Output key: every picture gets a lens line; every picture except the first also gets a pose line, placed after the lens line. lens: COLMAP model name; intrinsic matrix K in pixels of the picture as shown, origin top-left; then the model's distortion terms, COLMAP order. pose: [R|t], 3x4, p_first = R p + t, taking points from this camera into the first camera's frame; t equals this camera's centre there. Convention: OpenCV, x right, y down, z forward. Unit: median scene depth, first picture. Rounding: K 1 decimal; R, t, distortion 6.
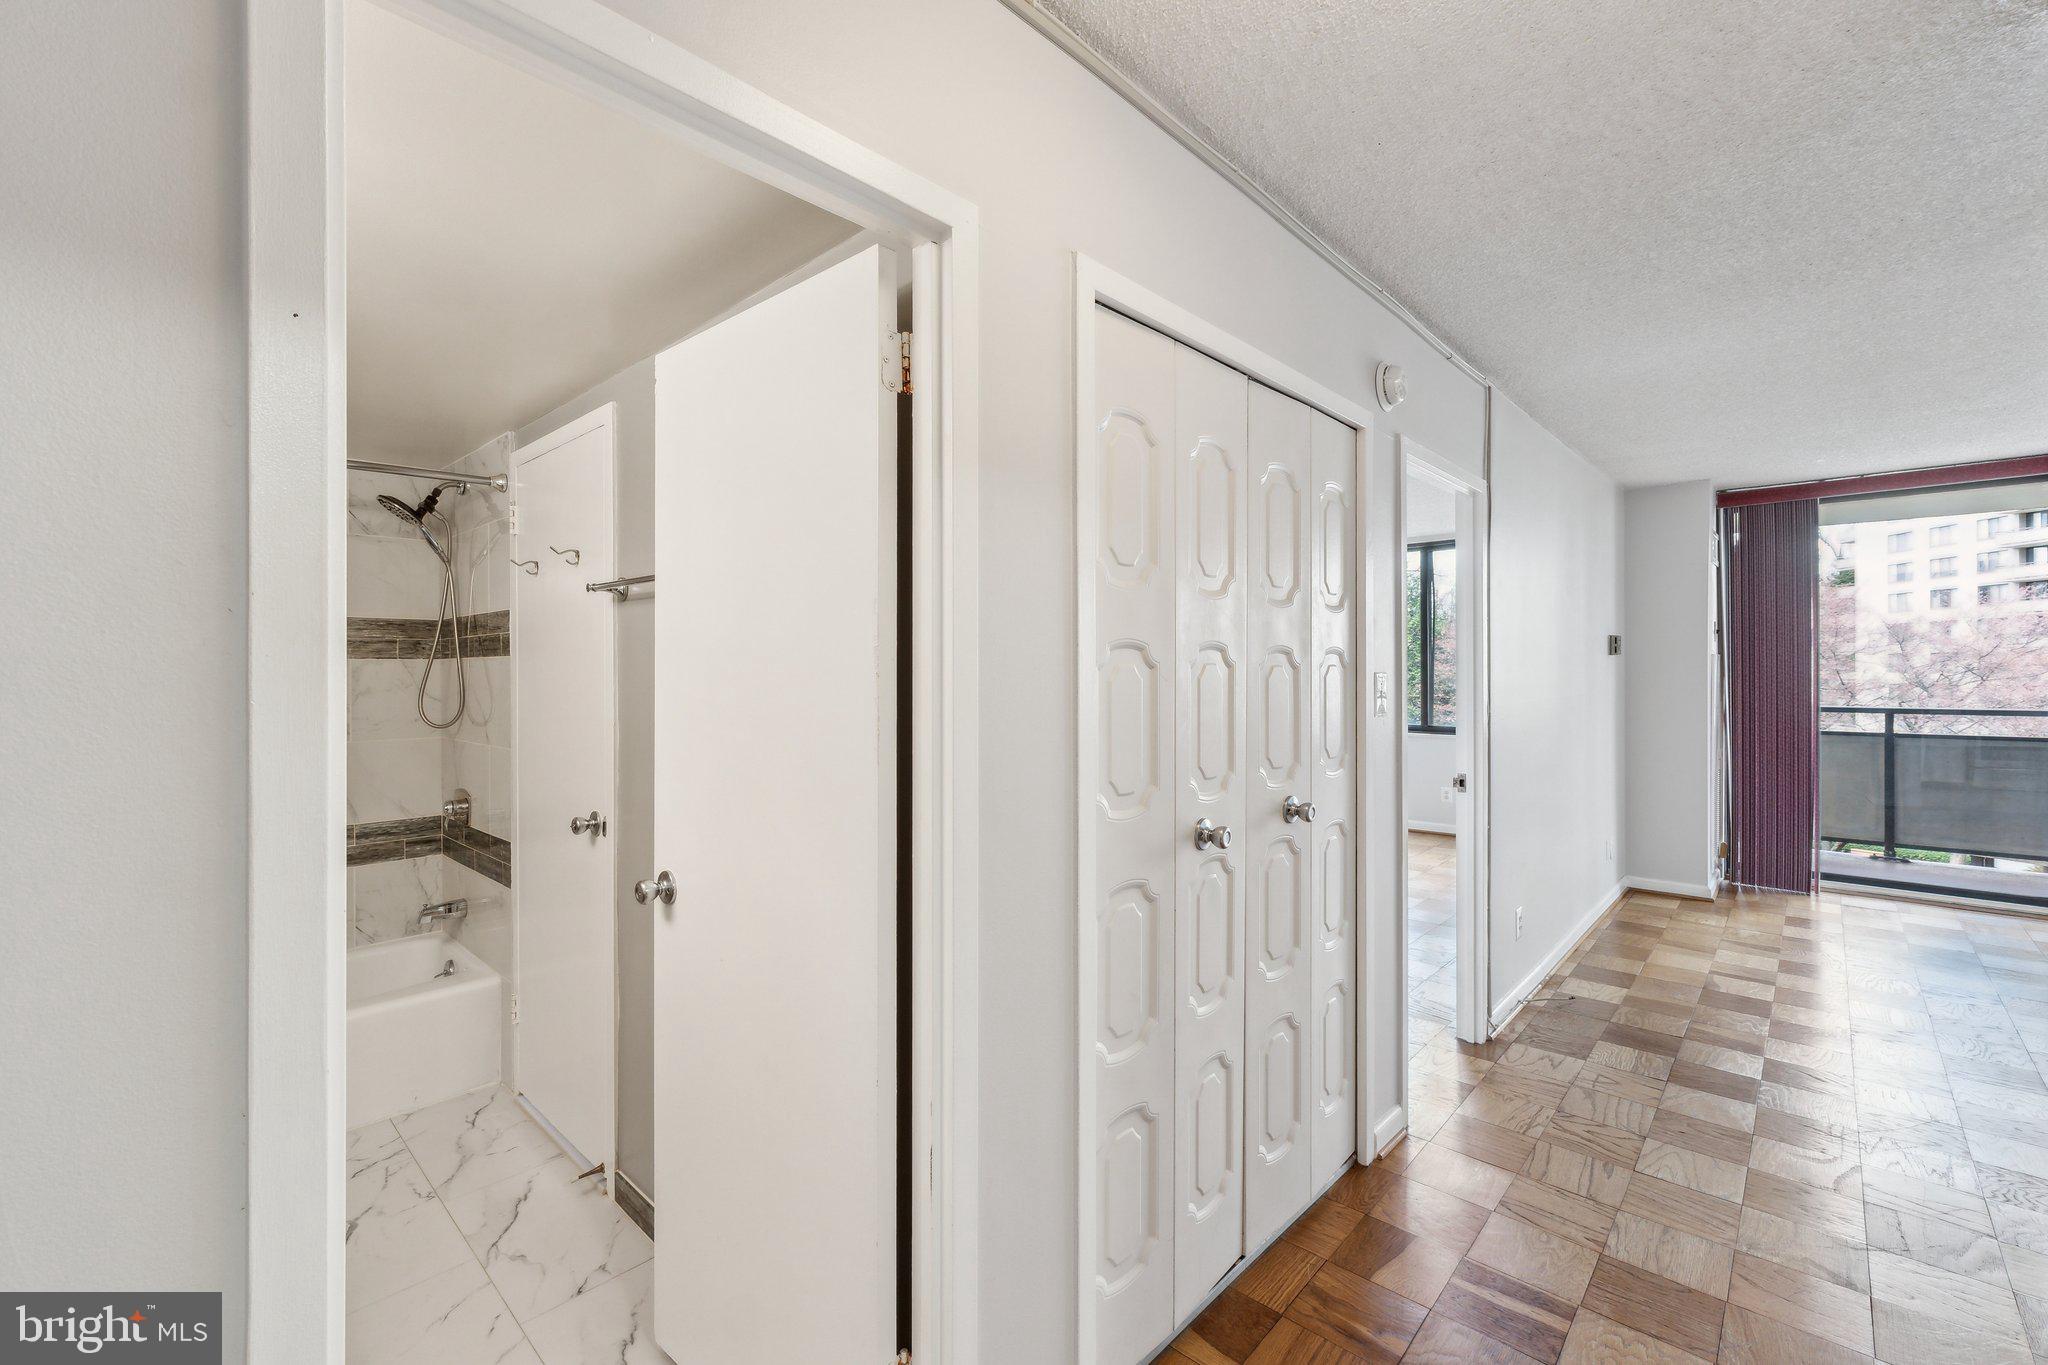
lens RADIAL K [[868.4, 0, 1024.0], [0, 868.4, 682.5], [0, 0, 1]] dist [-0.001448, -0.000453]
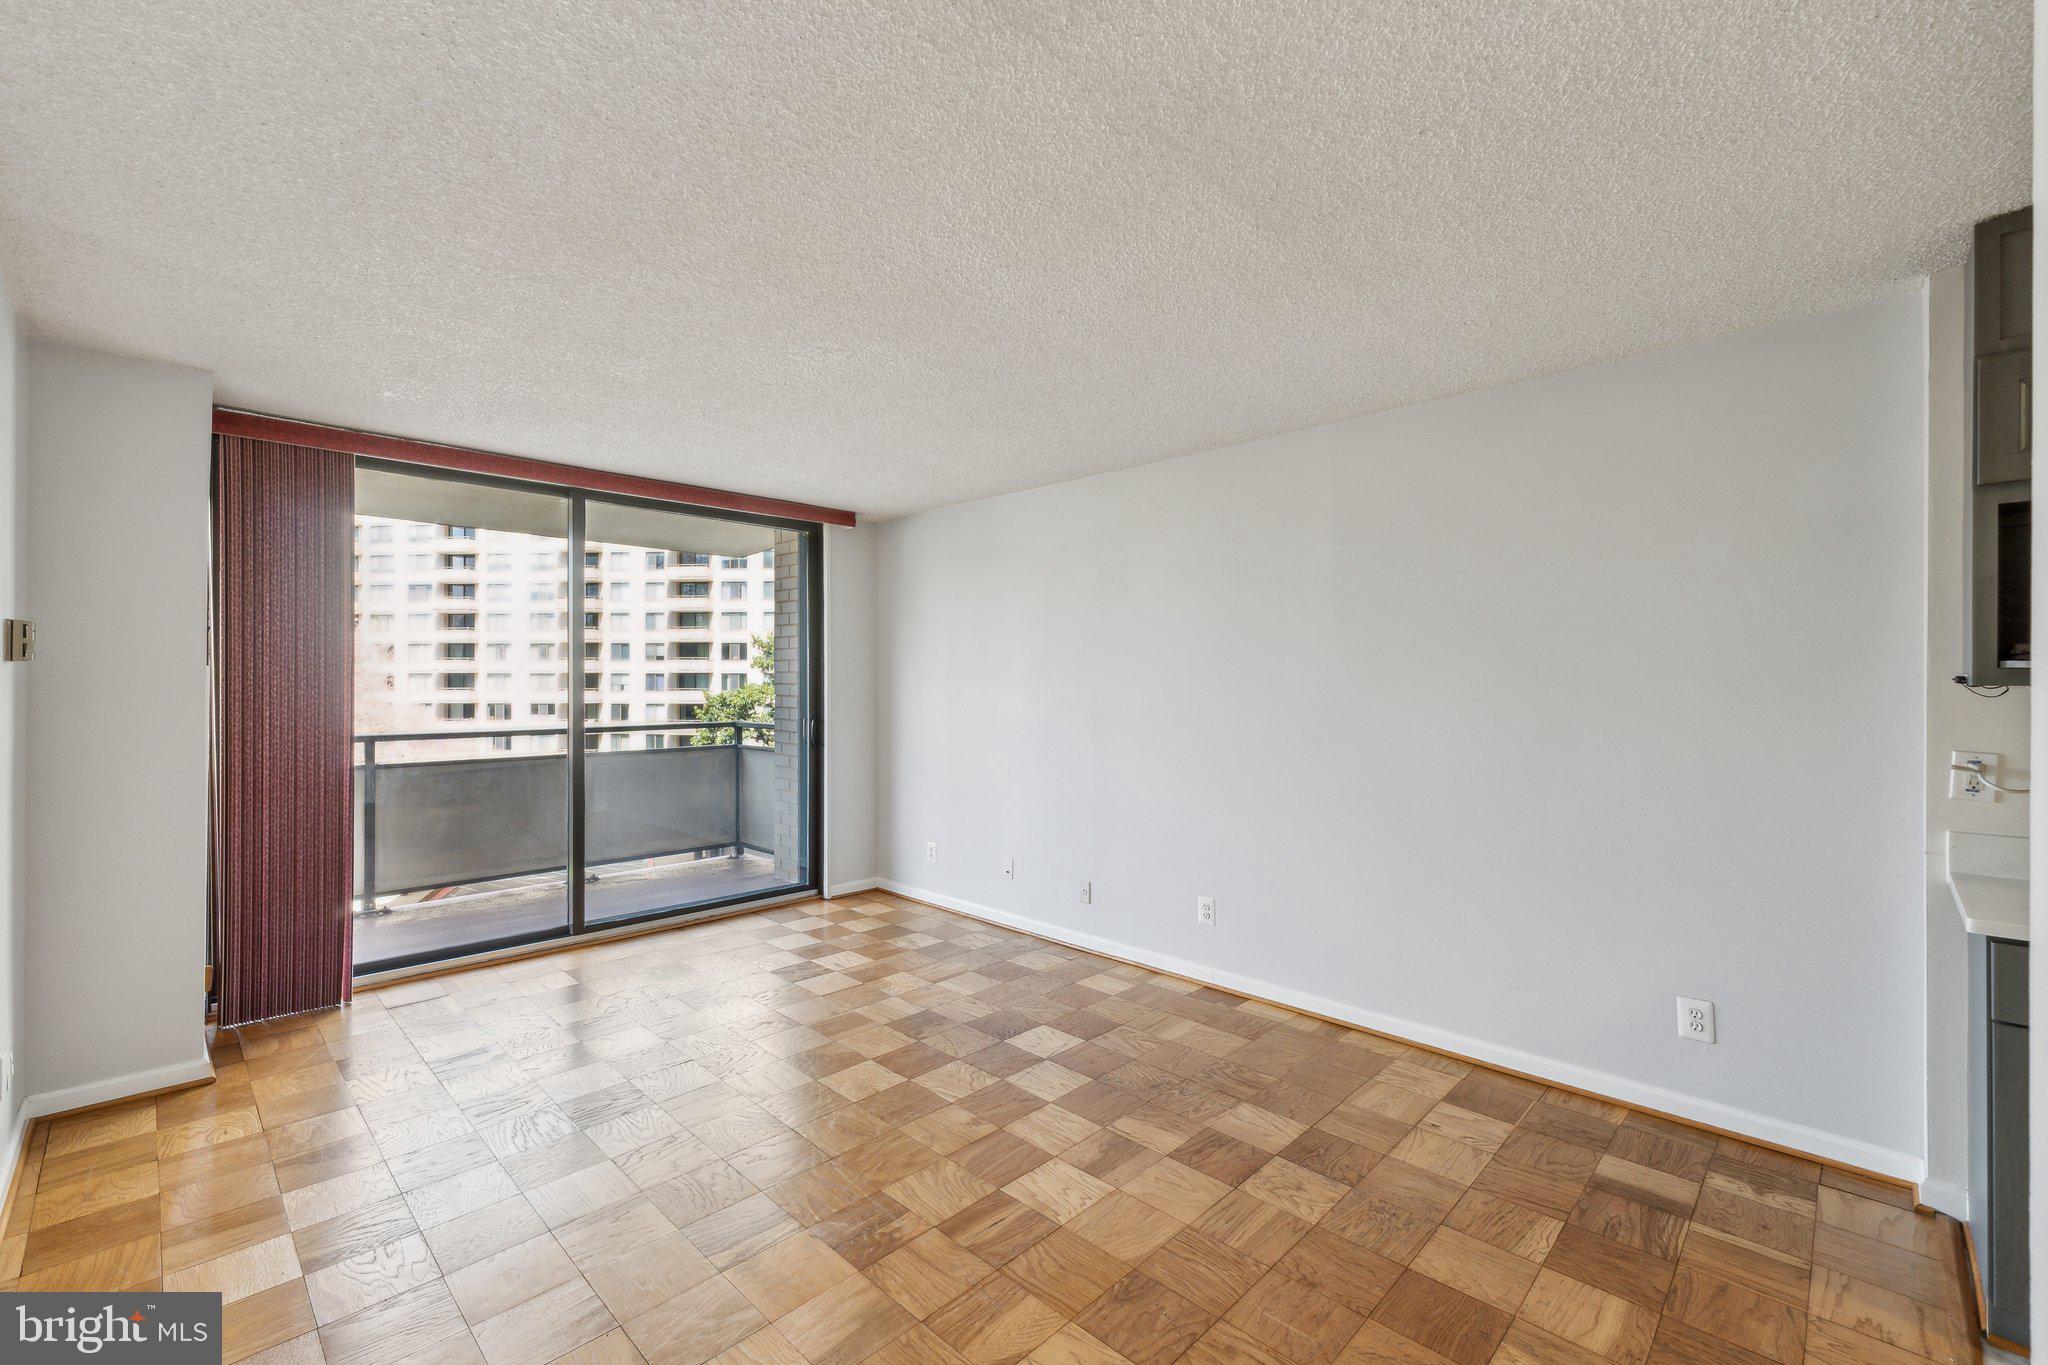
lens RADIAL K [[859.7, 0, 1018.8], [0, 859.7, 688.0], [0, 0, 1]] dist [0.000954, -0.000036]
pose [[0.032657, -0.001026, 0.999466, 0.213701], [0.017545, 0.999846, 0.000453, -0.006404], [-0.999313, 0.017521, 0.032670, 0.415031]]
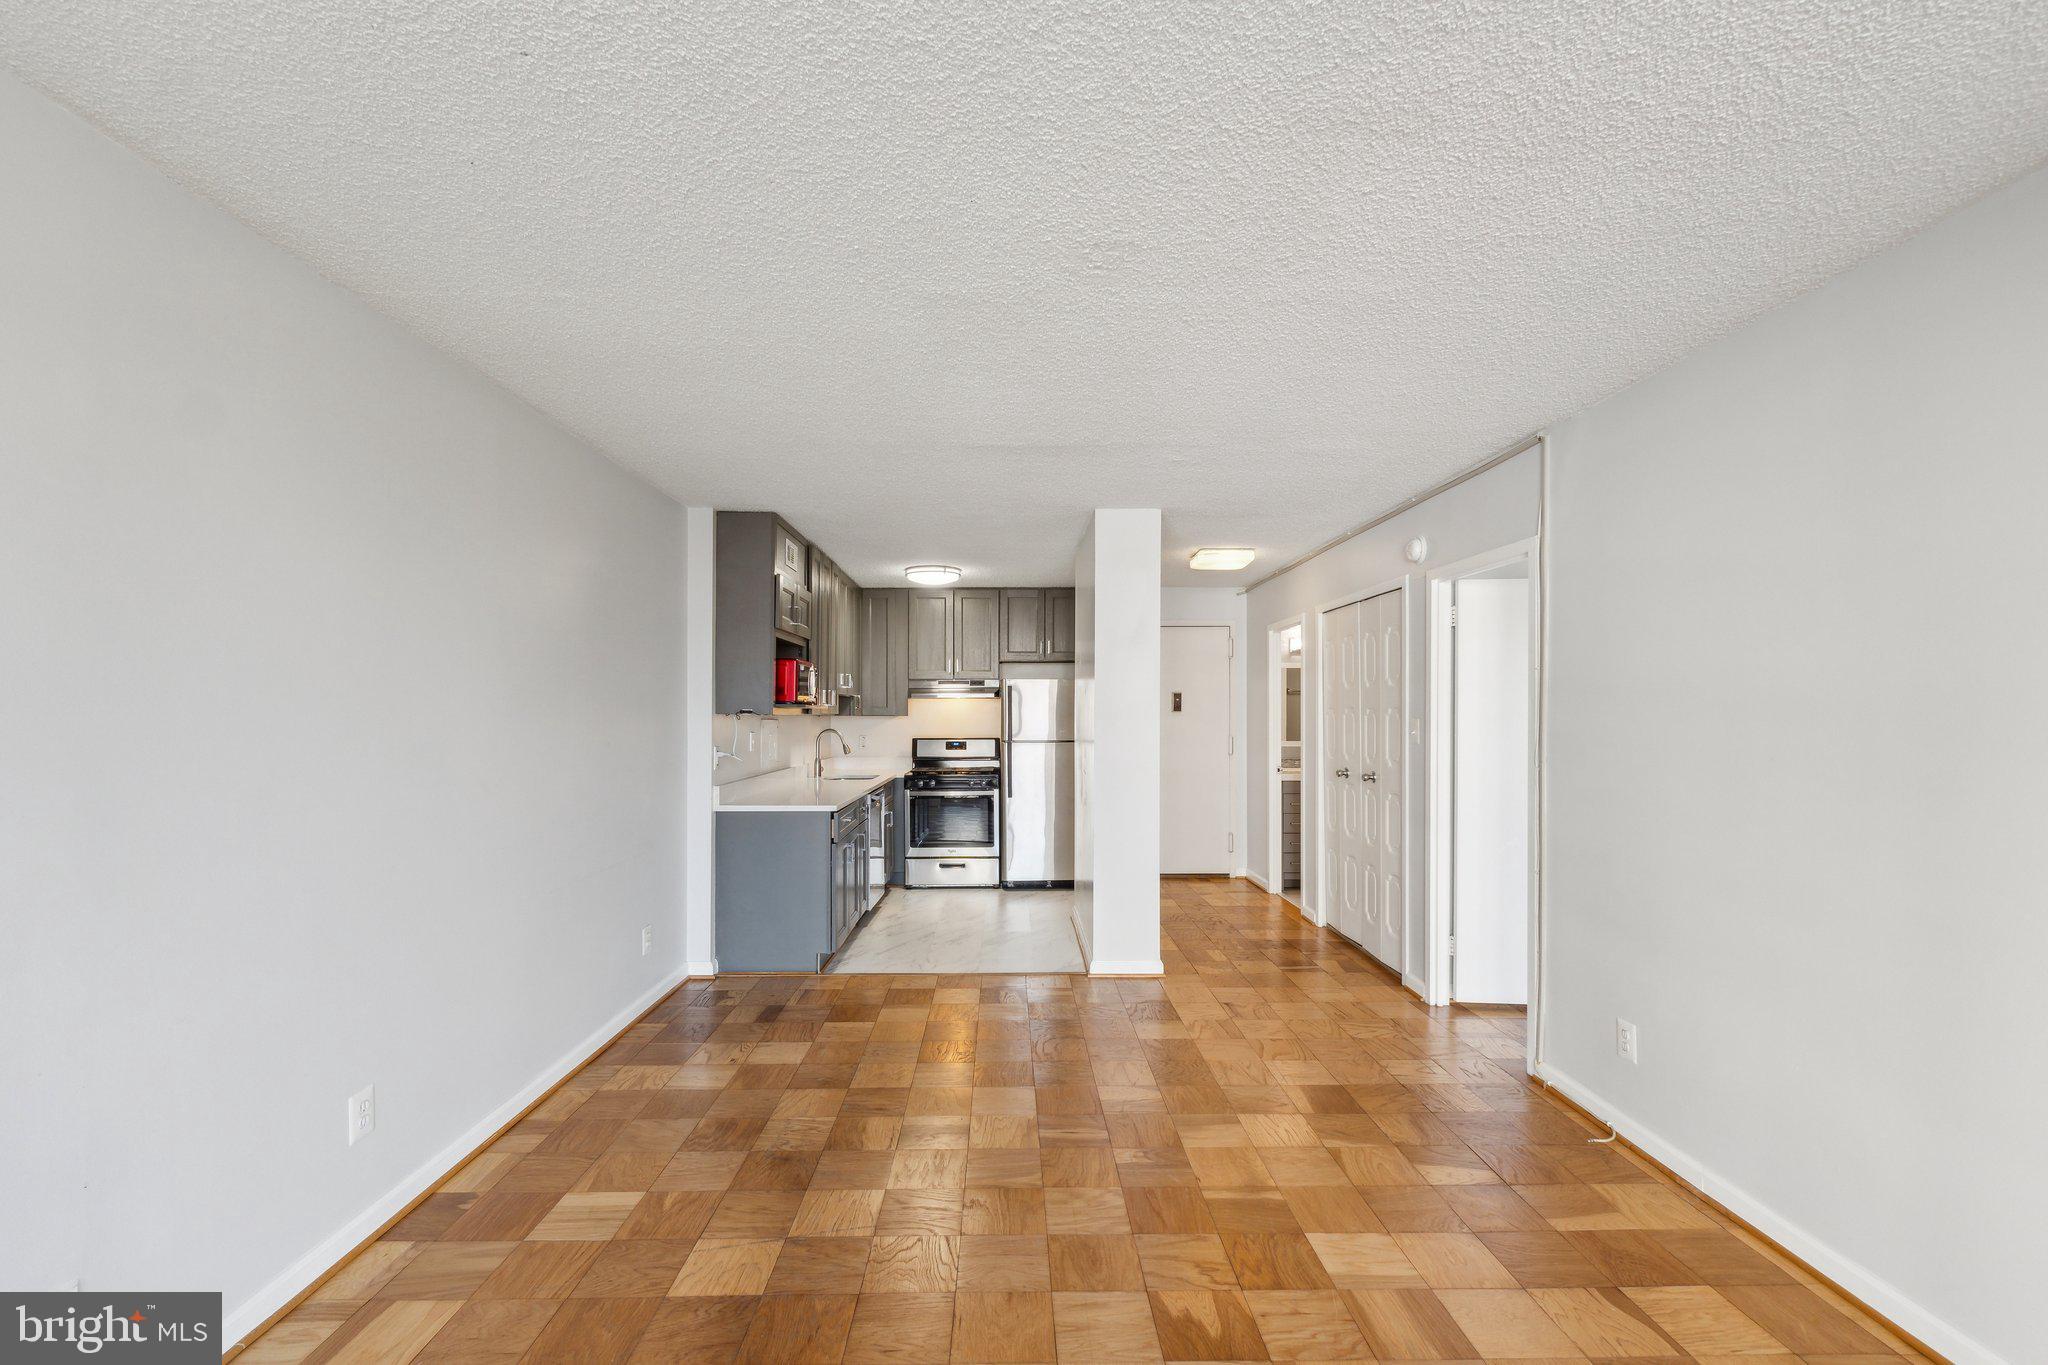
lens RADIAL K [[859.7, 0, 1018.8], [0, 859.7, 688.0], [0, 0, 1]] dist [0.000954, -0.000036]
pose [[-0.716477, -0.030113, -0.696961, 1.055637], [-0.021308, 0.999546, -0.021282, -0.013540], [0.697285, -0.000397, -0.716794, 0.813388]]
